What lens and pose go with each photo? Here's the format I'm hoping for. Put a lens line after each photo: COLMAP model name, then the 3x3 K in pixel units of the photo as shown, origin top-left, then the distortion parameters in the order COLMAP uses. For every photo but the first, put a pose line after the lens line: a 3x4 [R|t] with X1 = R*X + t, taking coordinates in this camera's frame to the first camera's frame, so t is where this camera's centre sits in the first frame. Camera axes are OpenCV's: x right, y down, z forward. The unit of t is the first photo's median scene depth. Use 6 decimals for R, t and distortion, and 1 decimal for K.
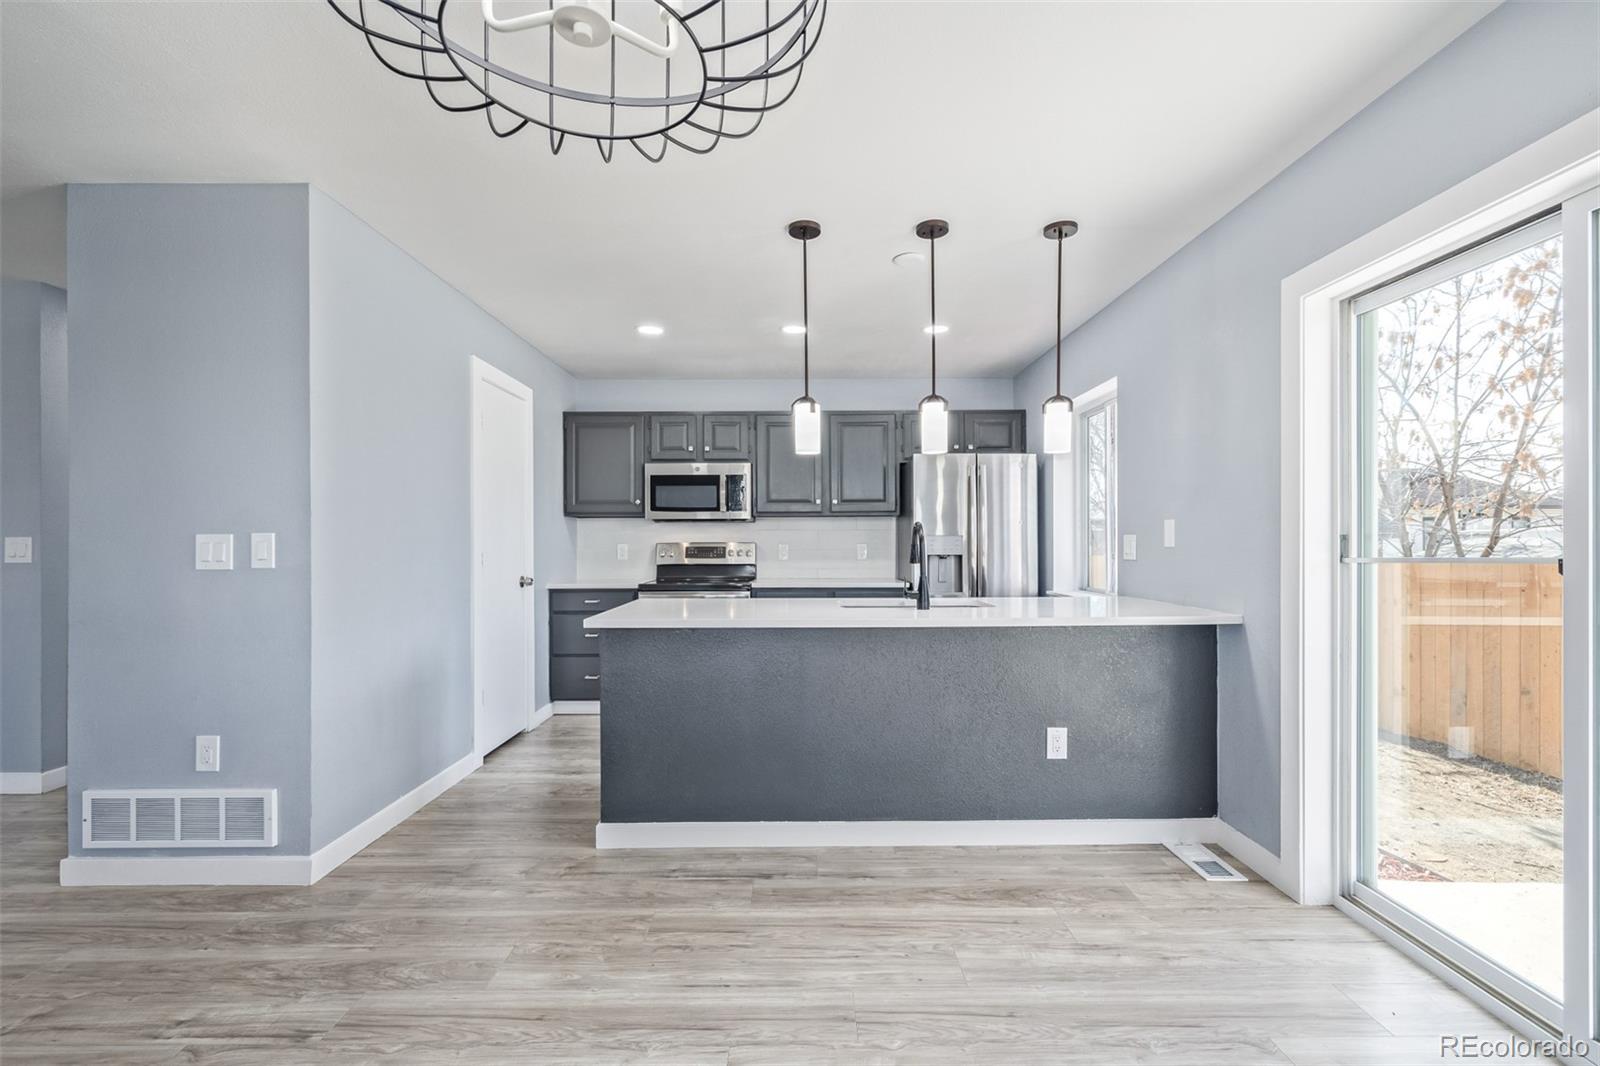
lens RADIAL K [[675.5, 0, 787.2], [0, 675.5, 545.3], [0, 0, 1]] dist [-0.000465, -0.000200]
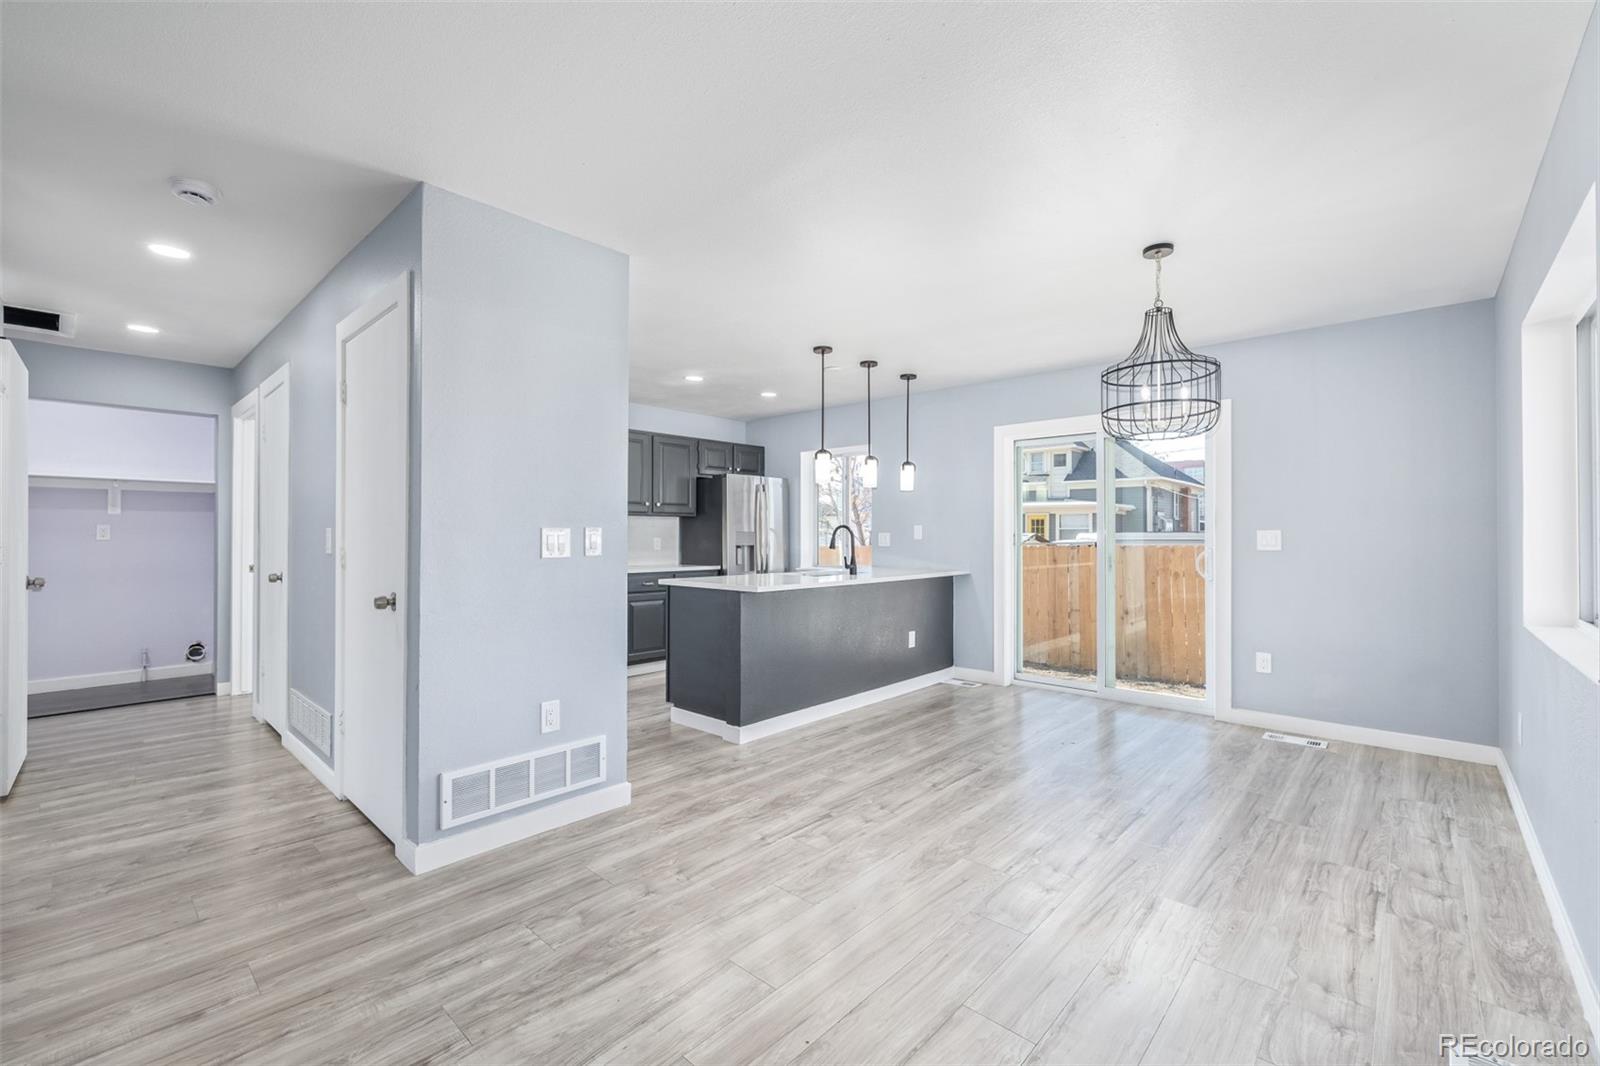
lens RADIAL K [[675.5, 0, 791.6], [0, 675.5, 528.7], [0, 0, 1]] dist [-0.000465, -0.000200]
pose [[0.685208, 0.011541, 0.728256, -1.043761], [0.000989, 0.999859, -0.016776, 0.004300], [-0.728347, 0.012215, 0.685100, -0.074007]]
